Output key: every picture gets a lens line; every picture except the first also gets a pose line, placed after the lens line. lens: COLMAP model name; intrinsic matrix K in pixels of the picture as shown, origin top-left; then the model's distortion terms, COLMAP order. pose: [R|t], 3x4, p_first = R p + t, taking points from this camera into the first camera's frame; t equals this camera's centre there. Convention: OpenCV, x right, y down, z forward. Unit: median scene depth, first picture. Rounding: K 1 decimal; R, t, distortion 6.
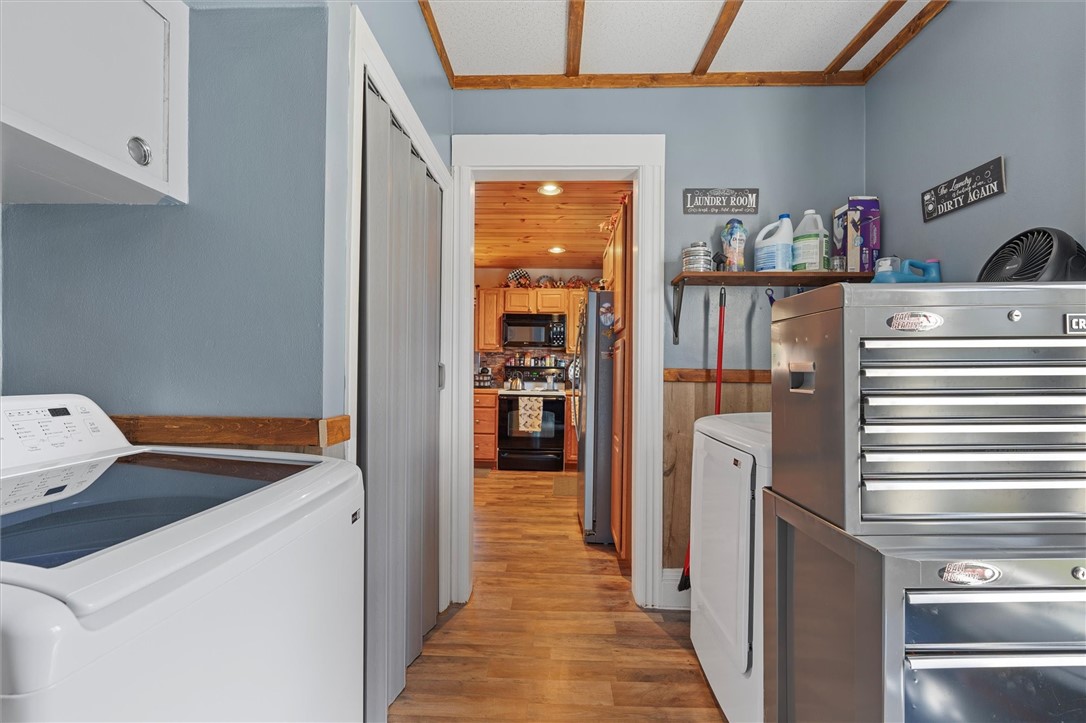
lens RADIAL K [[472.5, 0, 549.0], [0, 472.5, 365.2], [0, 0, 1]] dist [-0.001396, 0.000612]
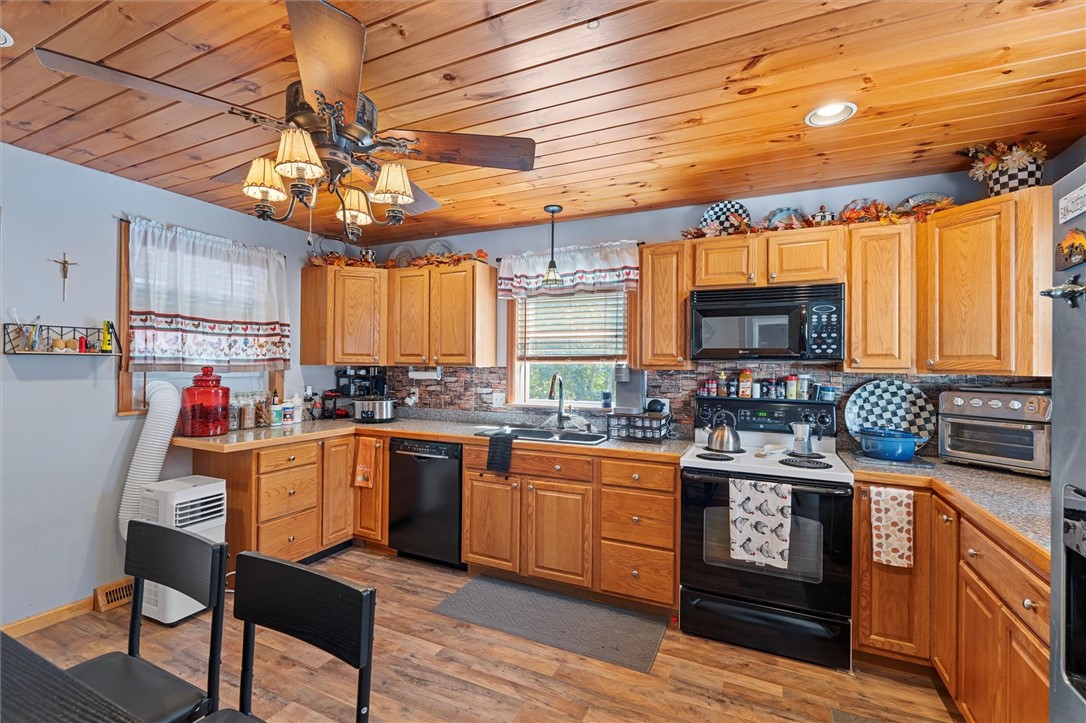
lens RADIAL K [[472.5, 0, 542.9], [0, 472.5, 357.8], [0, 0, 1]] dist [-0.001396, 0.000612]
pose [[0.912489, -0.009443, -0.408993, -0.038289], [0.004469, 0.999904, -0.013115, -0.035216], [0.409077, 0.010139, 0.912443, 0.494568]]
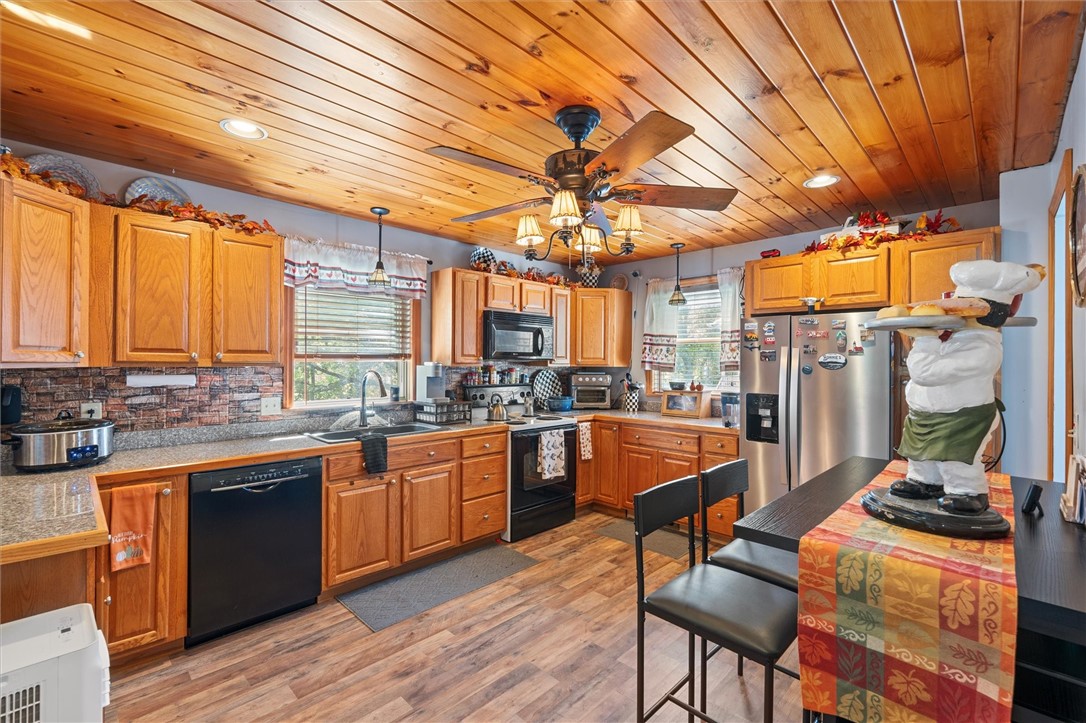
lens RADIAL K [[472.5, 0, 542.3], [0, 472.5, 358.2], [0, 0, 1]] dist [-0.001396, 0.000612]
pose [[0.691209, -0.002466, 0.722651, -0.530777], [0.000361, 0.999995, 0.003067, -0.042011], [-0.722655, -0.001859, 0.691207, 0.470847]]
